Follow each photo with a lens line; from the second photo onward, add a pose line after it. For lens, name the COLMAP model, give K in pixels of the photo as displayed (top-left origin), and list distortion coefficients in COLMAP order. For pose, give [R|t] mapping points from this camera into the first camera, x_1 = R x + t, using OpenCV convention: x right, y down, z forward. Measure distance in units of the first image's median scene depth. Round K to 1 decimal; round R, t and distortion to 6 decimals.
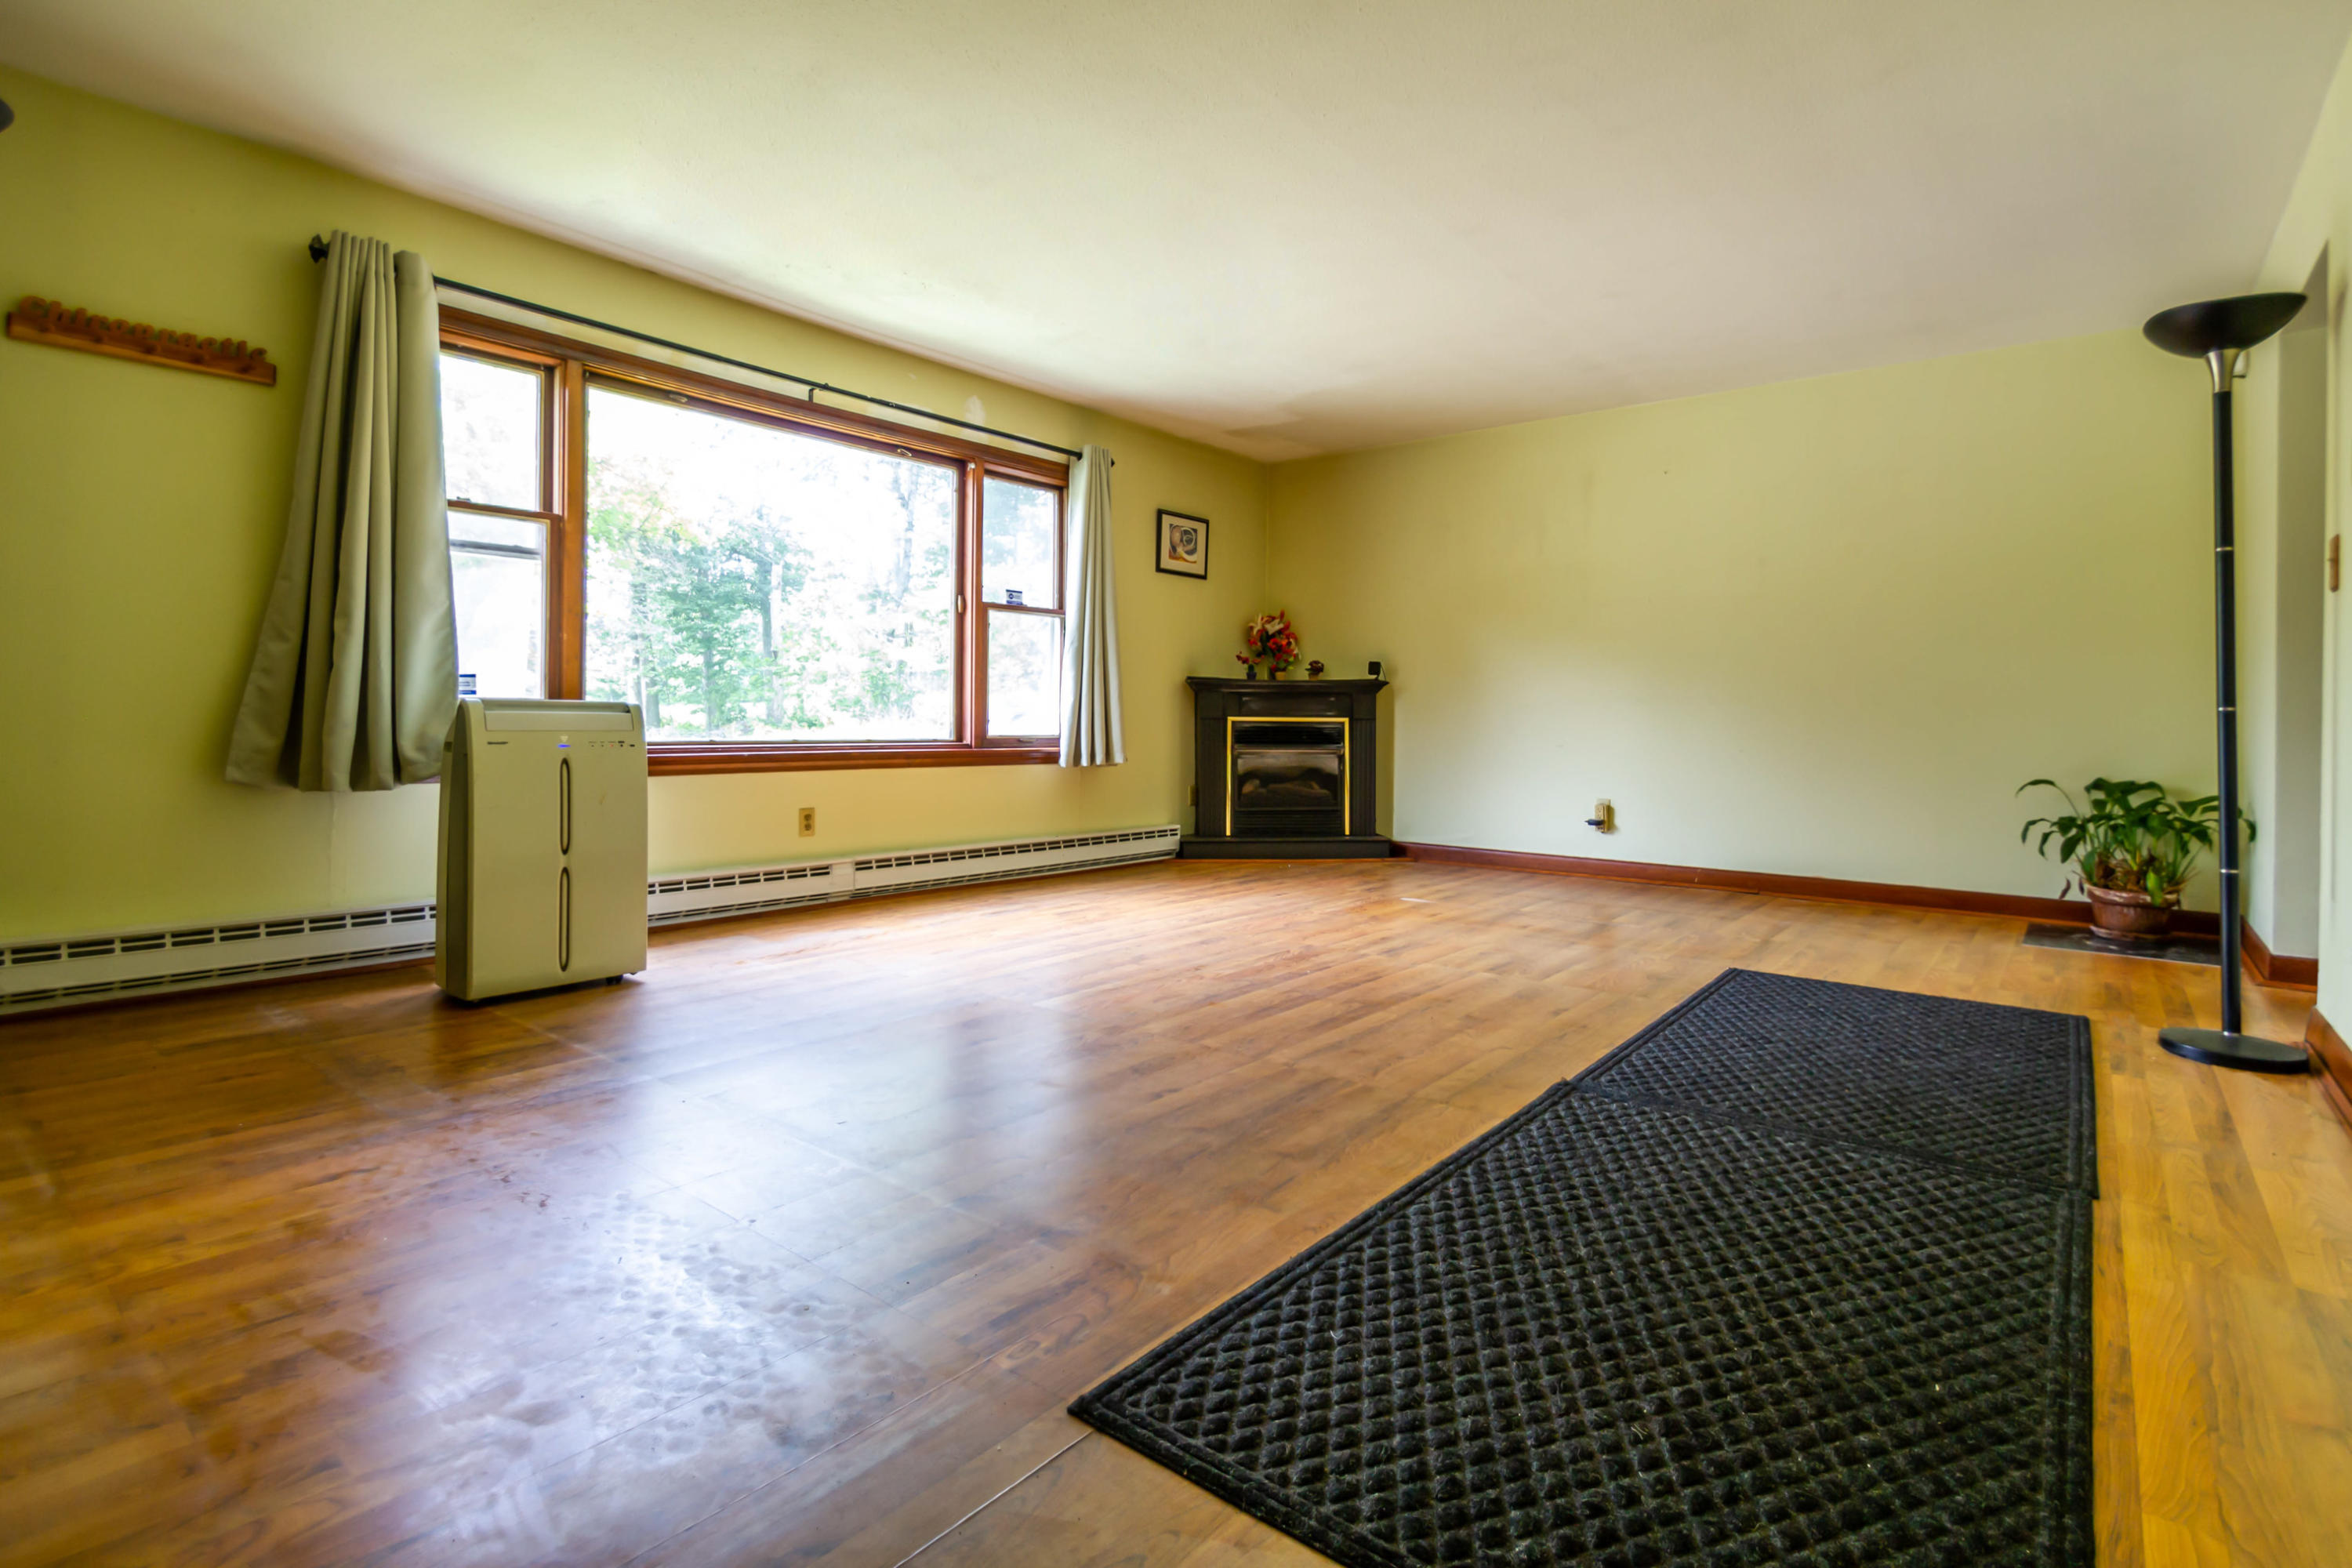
lens RADIAL K [[1129.2, 0, 1179.7], [0, 1129.2, 741.8], [0, 0, 1]] dist [0.002534, -0.018620]
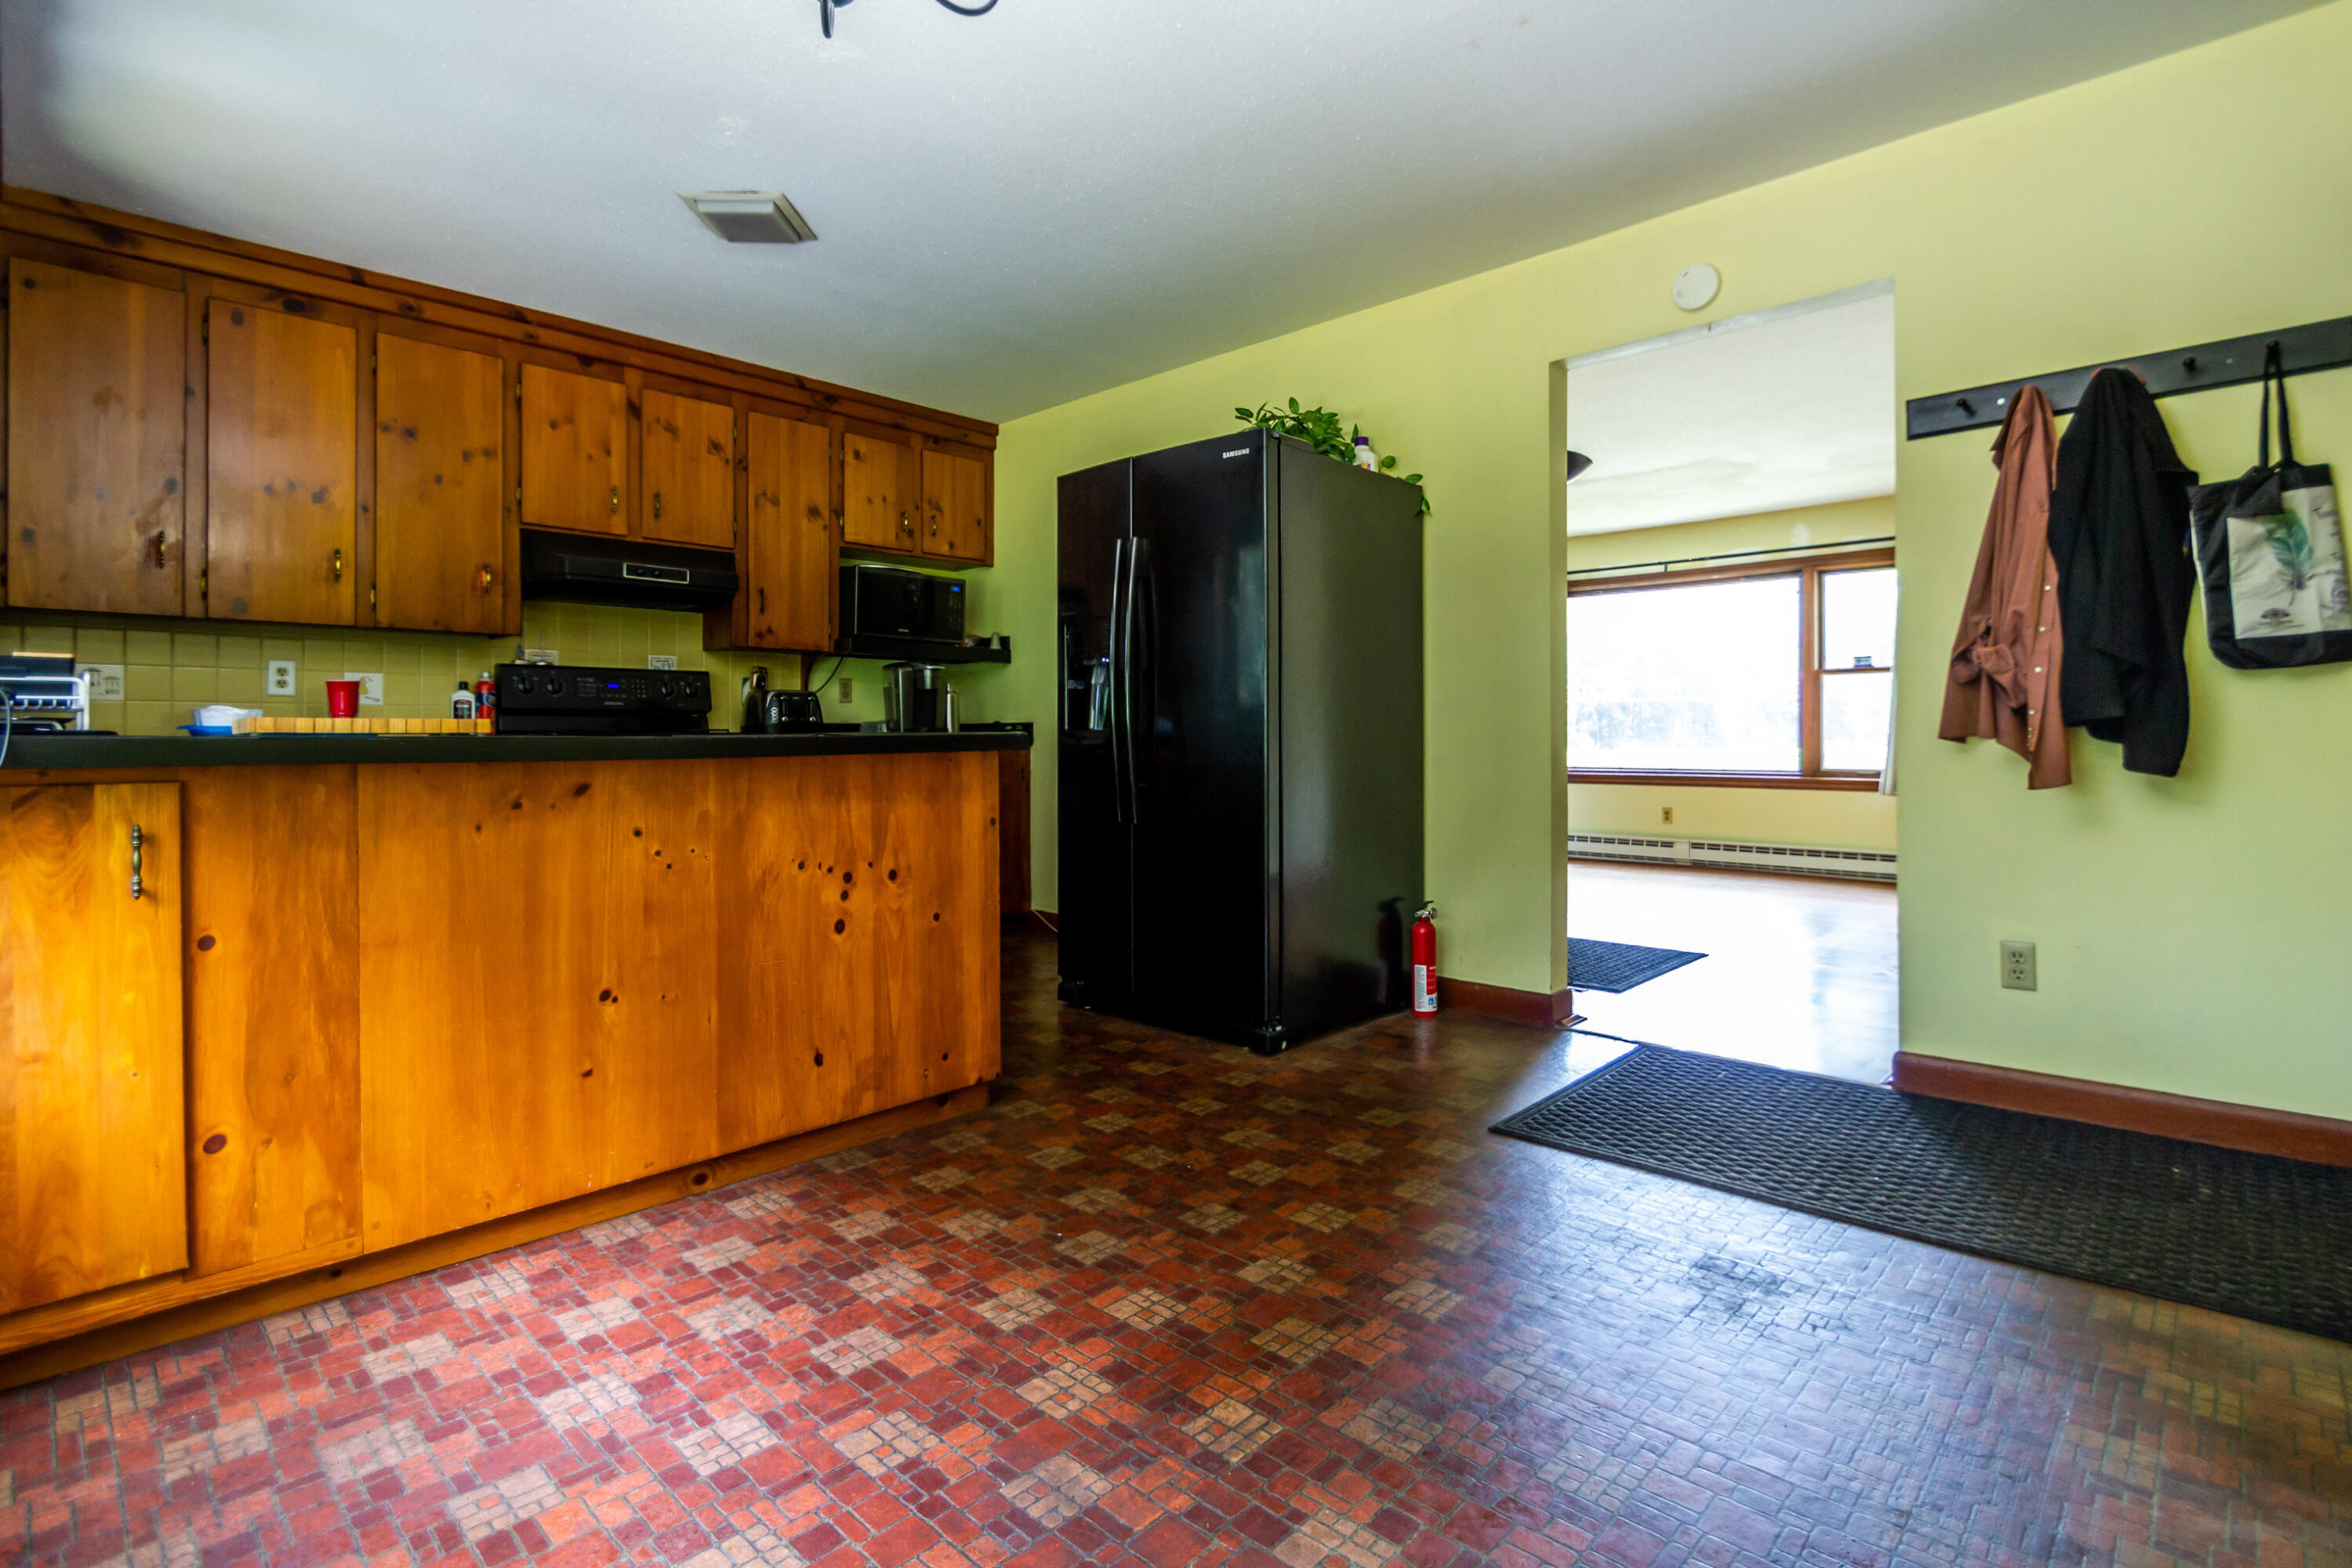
lens RADIAL K [[1129.2, 0, 1179.7], [0, 1129.2, 741.8], [0, 0, 1]] dist [0.002534, -0.018620]
pose [[-0.072878, 0.001022, -0.997340, 1.393383], [-0.011832, 0.999928, 0.001889, -0.034577], [0.997271, 0.011938, -0.072860, 0.371324]]
